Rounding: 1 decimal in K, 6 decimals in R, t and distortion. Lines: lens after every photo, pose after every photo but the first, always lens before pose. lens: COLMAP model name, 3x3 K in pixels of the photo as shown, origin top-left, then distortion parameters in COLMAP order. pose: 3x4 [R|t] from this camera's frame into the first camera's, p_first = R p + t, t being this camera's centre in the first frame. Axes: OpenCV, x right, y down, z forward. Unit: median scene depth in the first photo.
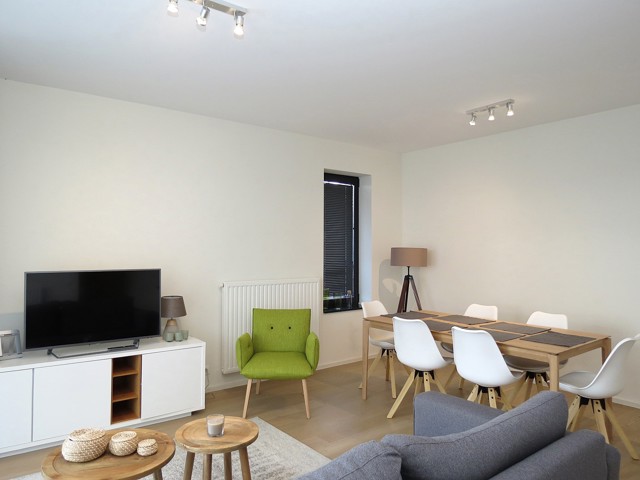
lens RADIAL K [[456.3, 0, 320.0], [0, 456.3, 240.0], [0, 0, 1]] dist [0.038961, -0.000316]
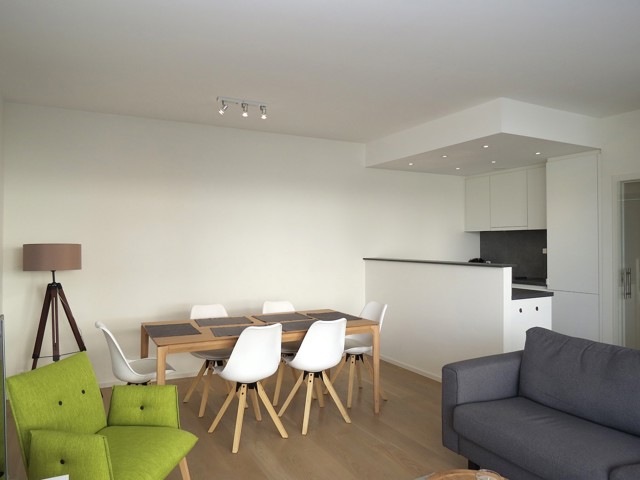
lens RADIAL K [[456.3, 0, 320.0], [0, 456.3, 240.0], [0, 0, 1]] dist [0.038961, -0.000316]
pose [[0.170796, -0.011326, 0.985241, -0.588067], [-0.022256, 0.999634, 0.015350, -0.010778], [-0.985055, -0.024550, 0.170481, 0.670350]]
